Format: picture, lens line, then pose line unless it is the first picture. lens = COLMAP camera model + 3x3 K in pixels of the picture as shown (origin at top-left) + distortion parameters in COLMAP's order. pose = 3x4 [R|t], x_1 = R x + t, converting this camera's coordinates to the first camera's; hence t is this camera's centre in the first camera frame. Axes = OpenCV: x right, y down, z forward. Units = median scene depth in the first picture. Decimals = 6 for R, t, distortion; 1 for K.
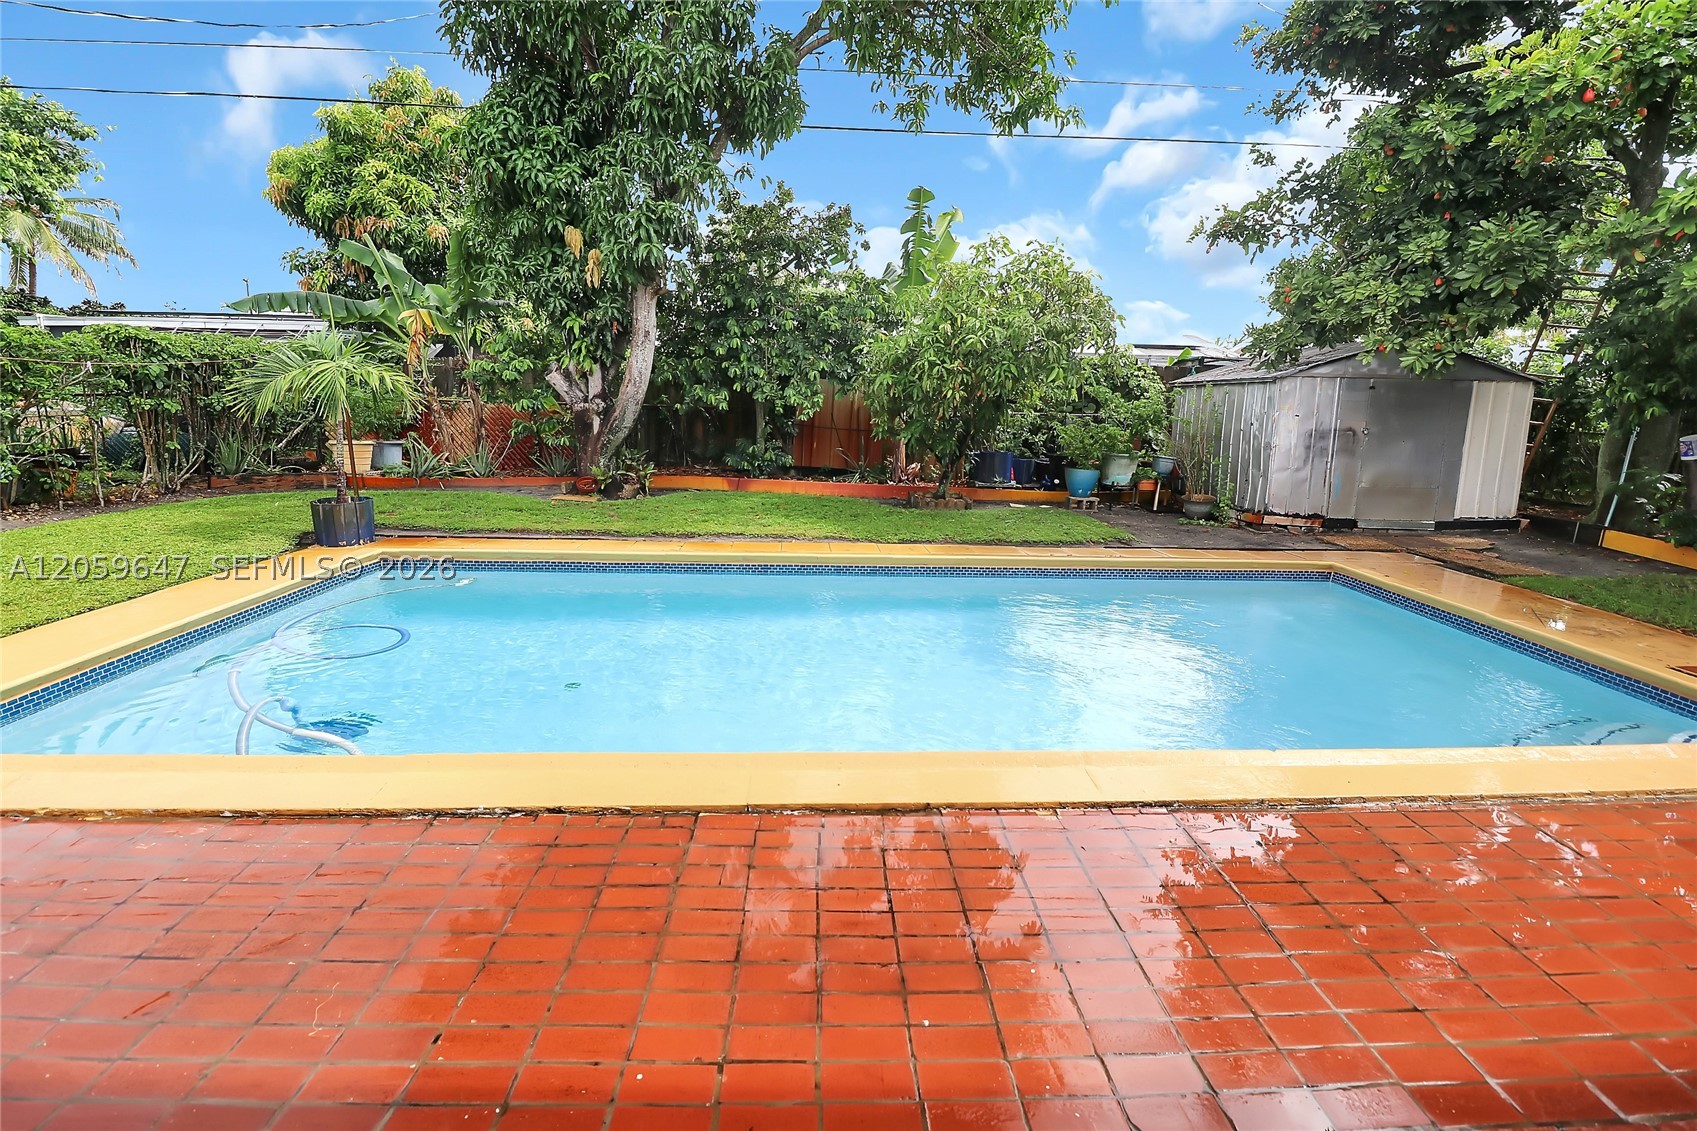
lens RADIAL K [[787.8, 0, 847.5], [0, 787.8, 539.1], [0, 0, 1]] dist [-0.001429, -0.012453]
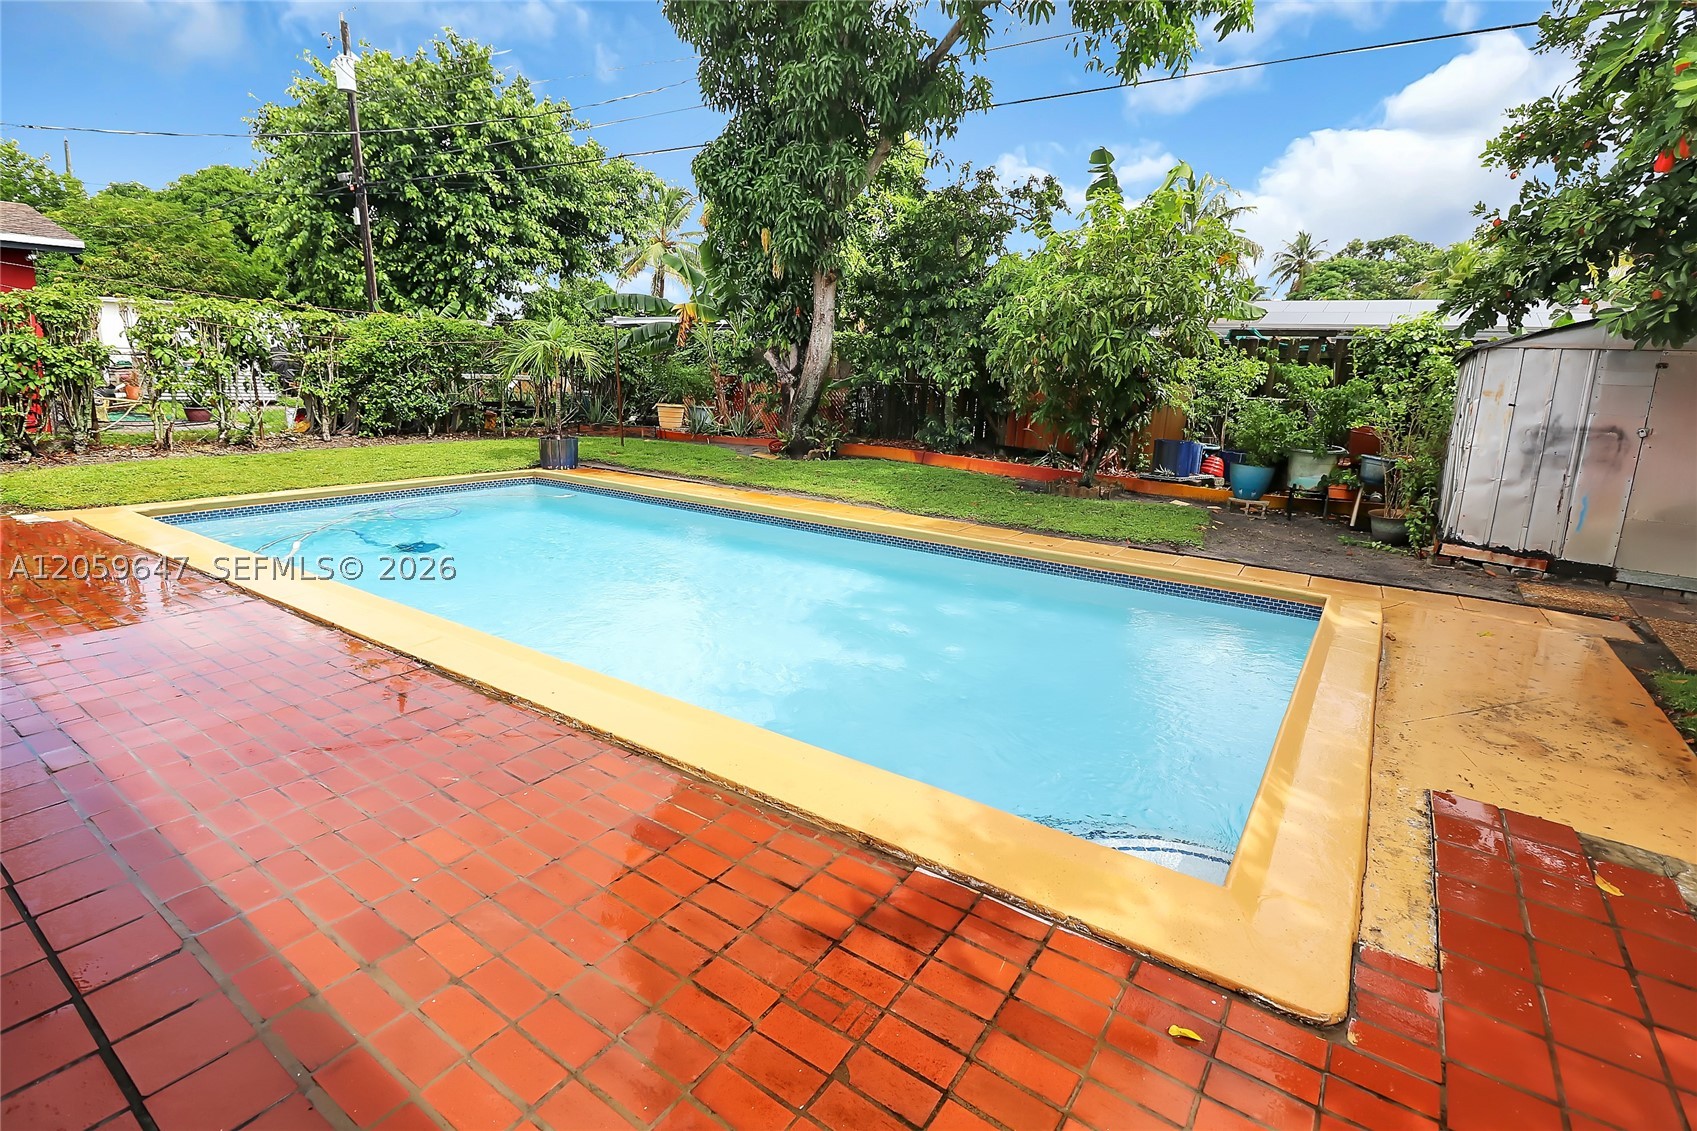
lens RADIAL K [[787.8, 0, 847.5], [0, 787.8, 539.1], [0, 0, 1]] dist [-0.001429, -0.012453]
pose [[0.804246, 0.129982, -0.579907, 0.496944], [-0.122530, 0.991090, 0.052214, -0.004626], [0.581528, 0.029064, 0.813007, 0.104305]]
